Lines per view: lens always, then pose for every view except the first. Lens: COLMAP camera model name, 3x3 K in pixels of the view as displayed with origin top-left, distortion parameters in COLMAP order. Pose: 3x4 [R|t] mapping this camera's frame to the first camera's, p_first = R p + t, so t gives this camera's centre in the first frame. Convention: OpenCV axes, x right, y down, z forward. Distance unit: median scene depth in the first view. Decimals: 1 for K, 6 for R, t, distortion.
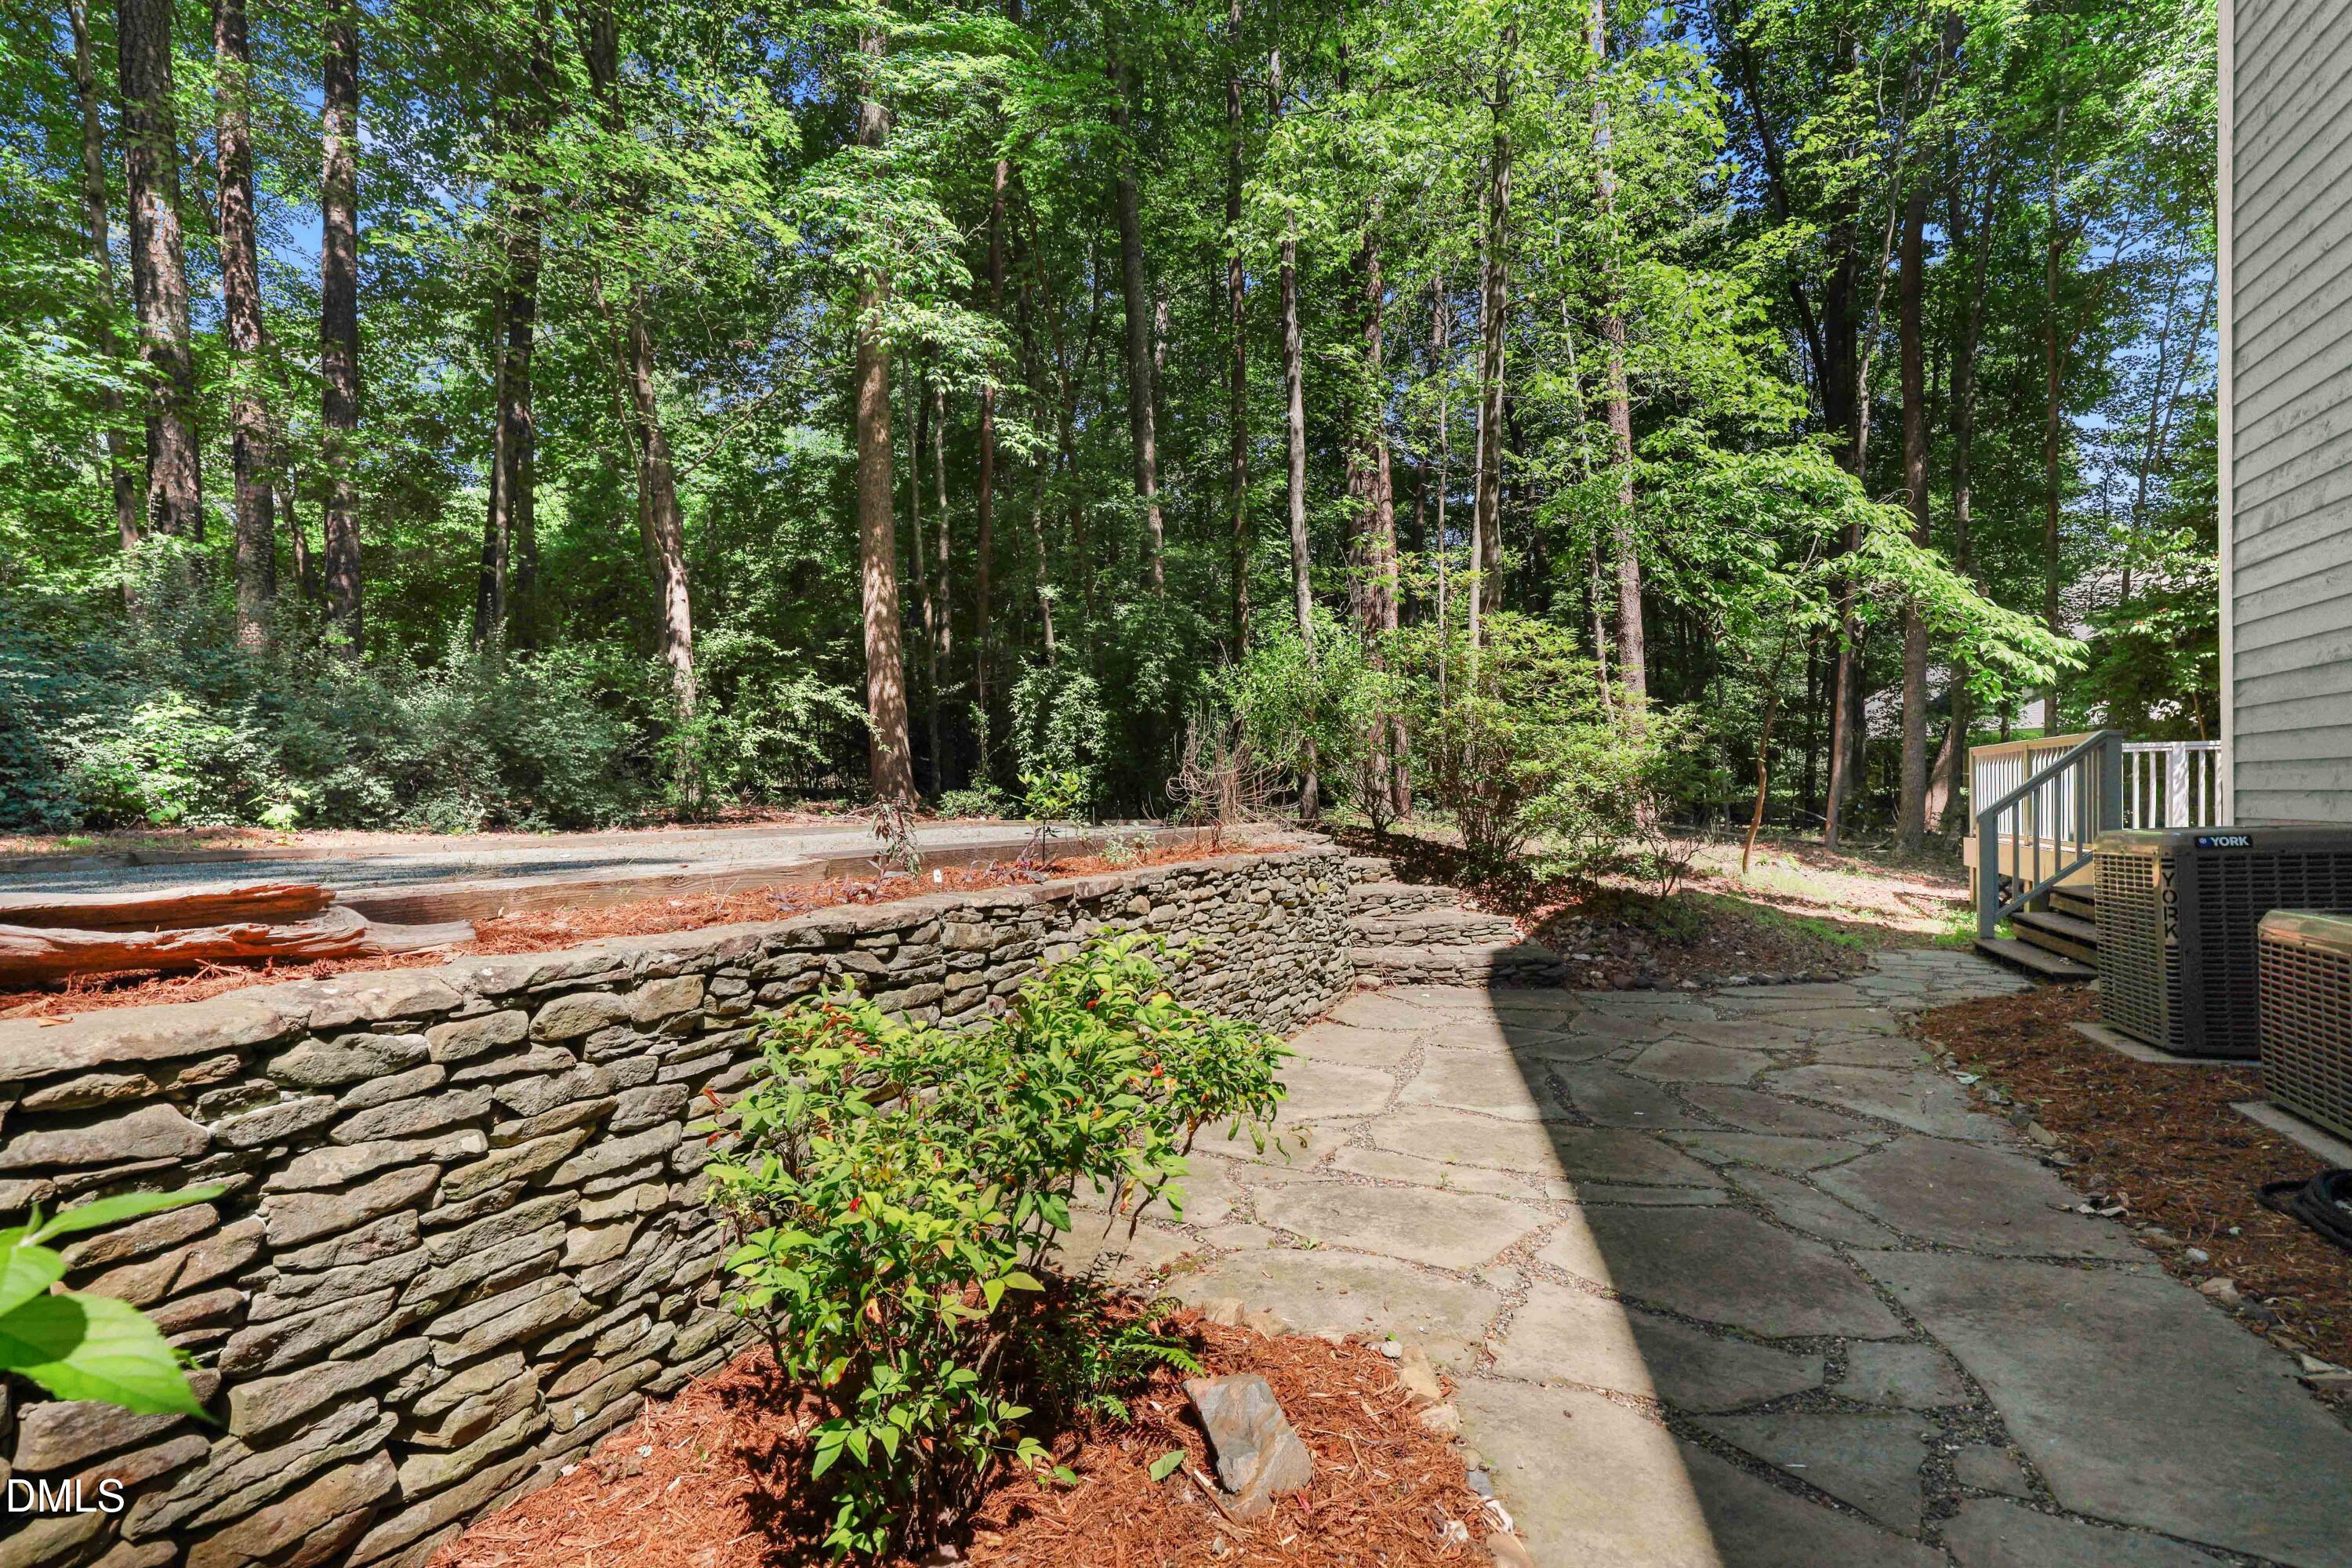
lens RADIAL K [[1088.1, 0, 1182.4], [0, 1088.1, 805.2], [0, 0, 1]] dist [0.010543, 0.000148]
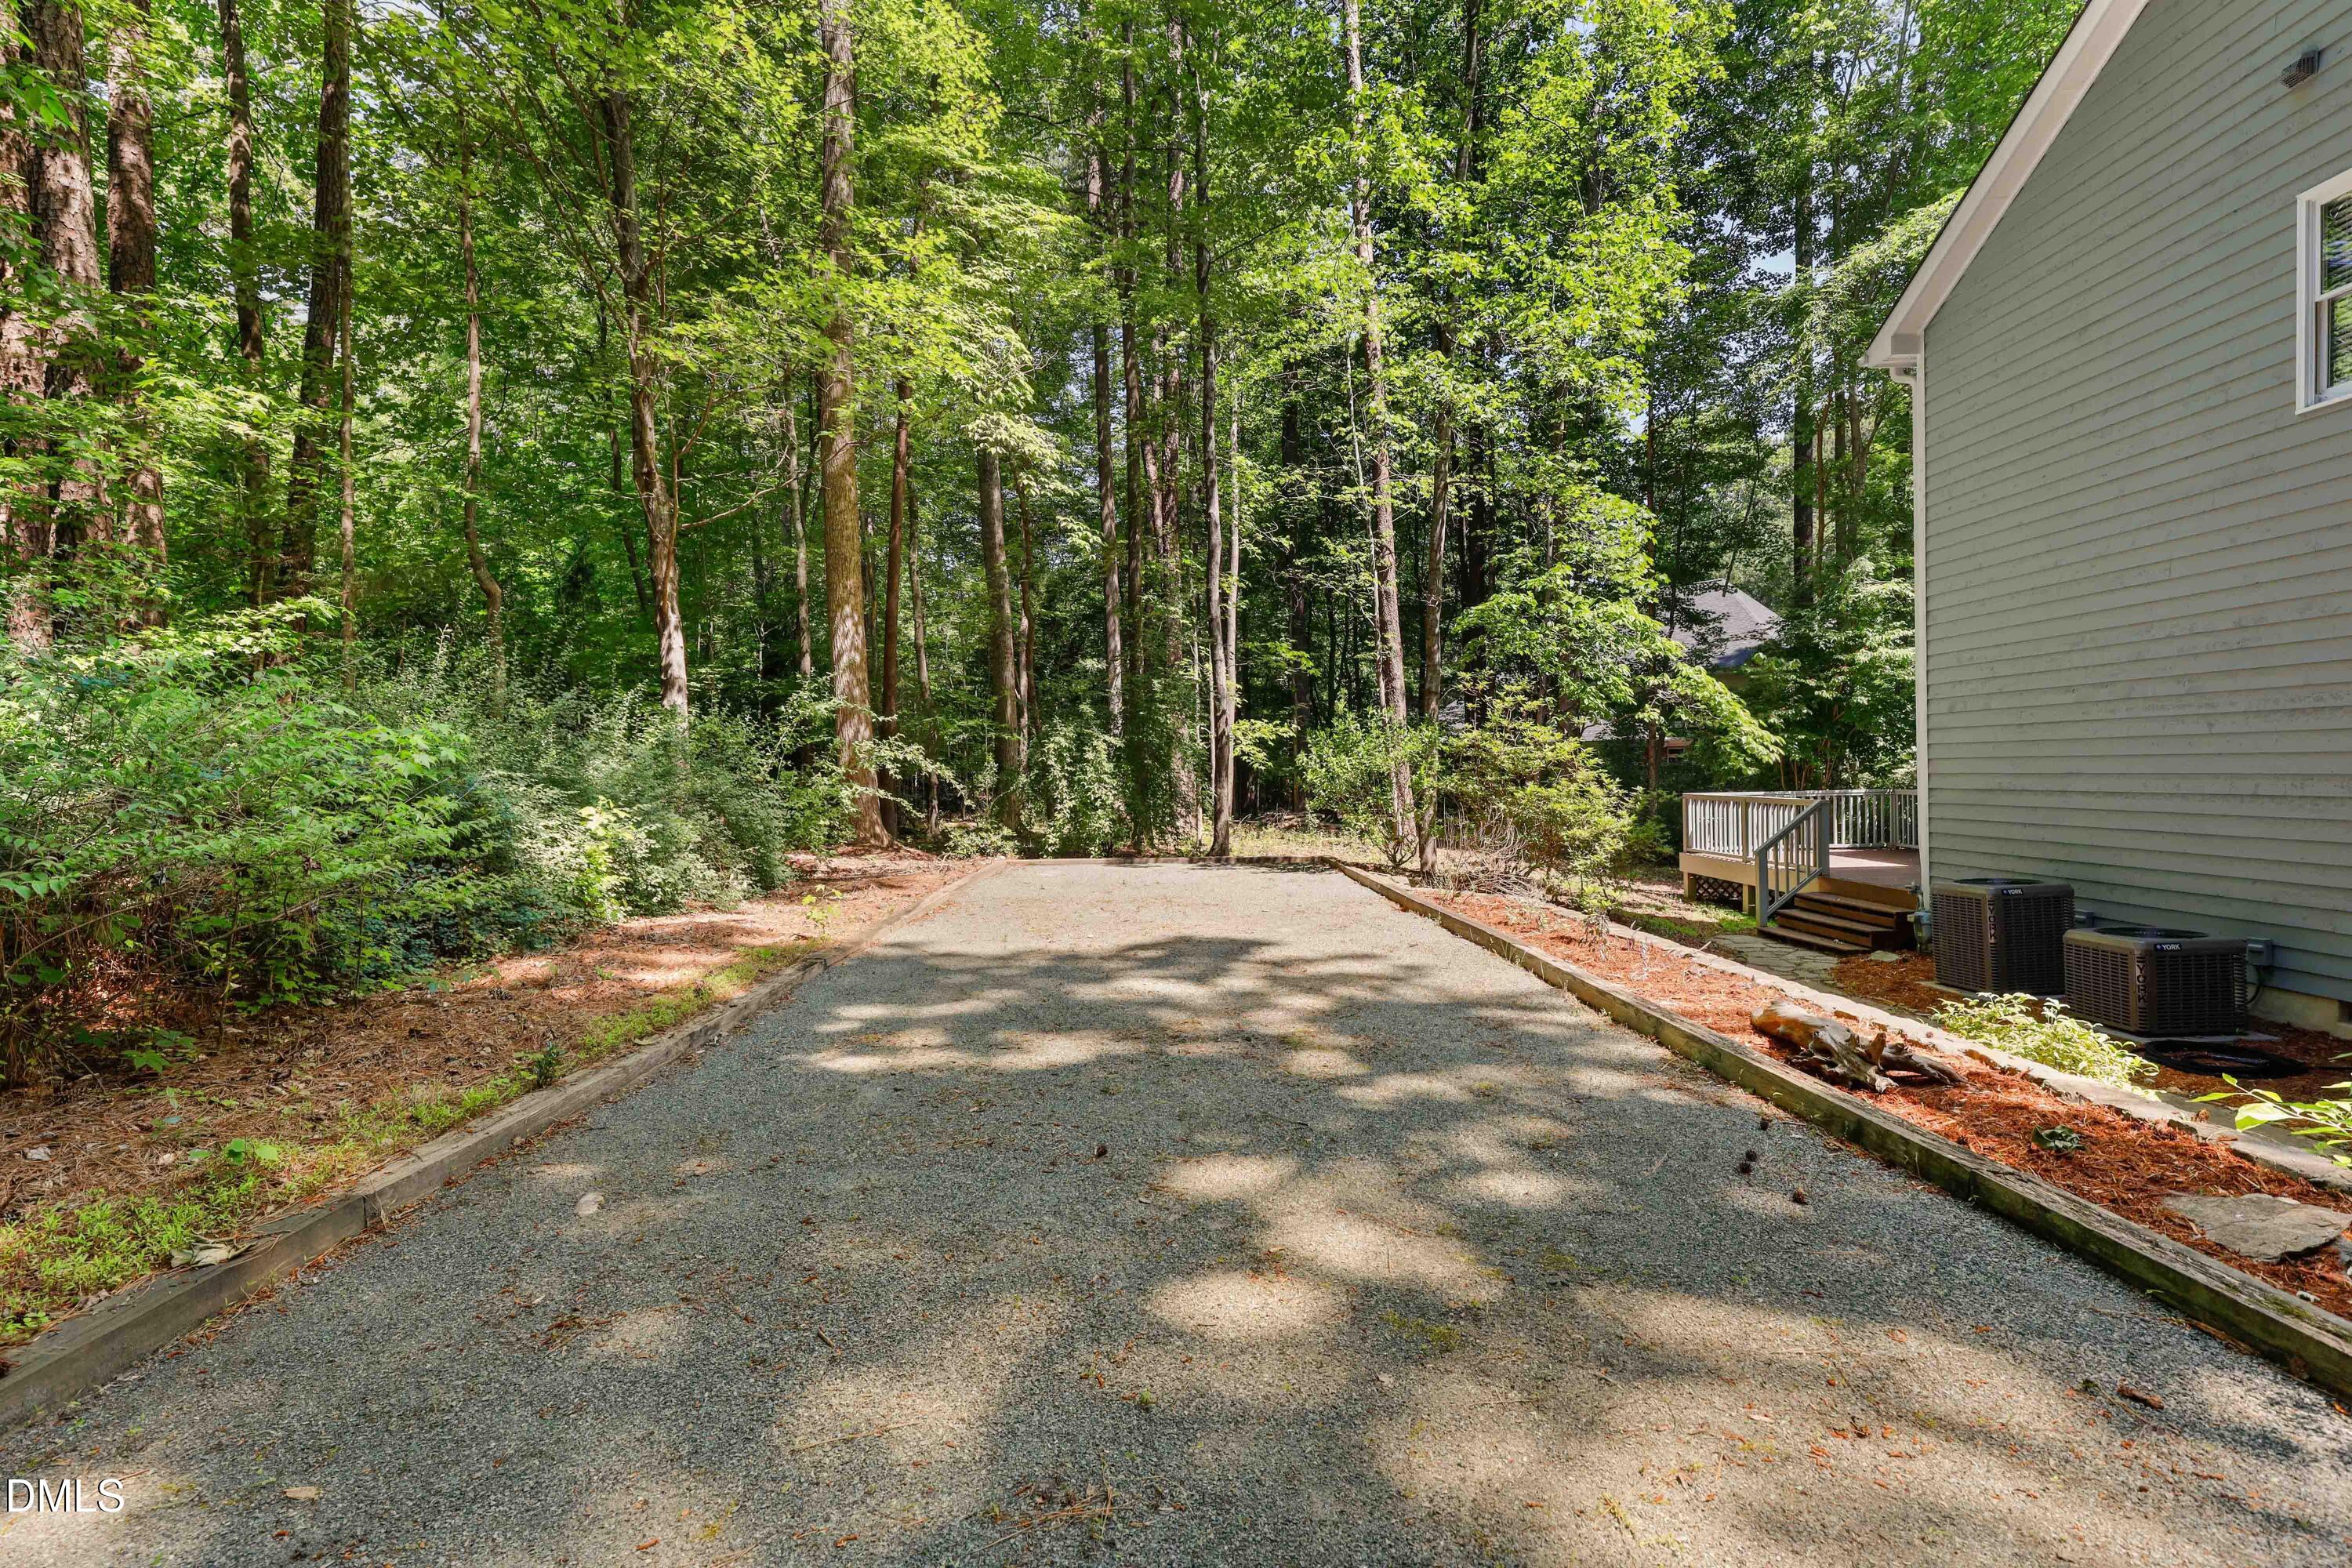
lens RADIAL K [[1088.1, 0, 1168.3], [0, 1088.1, 766.9], [0, 0, 1]] dist [0.010543, 0.000148]
pose [[0.925888, 0.002304, 0.377791, -0.466002], [0.005236, 0.999807, -0.018931, -0.060835], [-0.377762, 0.019506, 0.925697, -0.108960]]
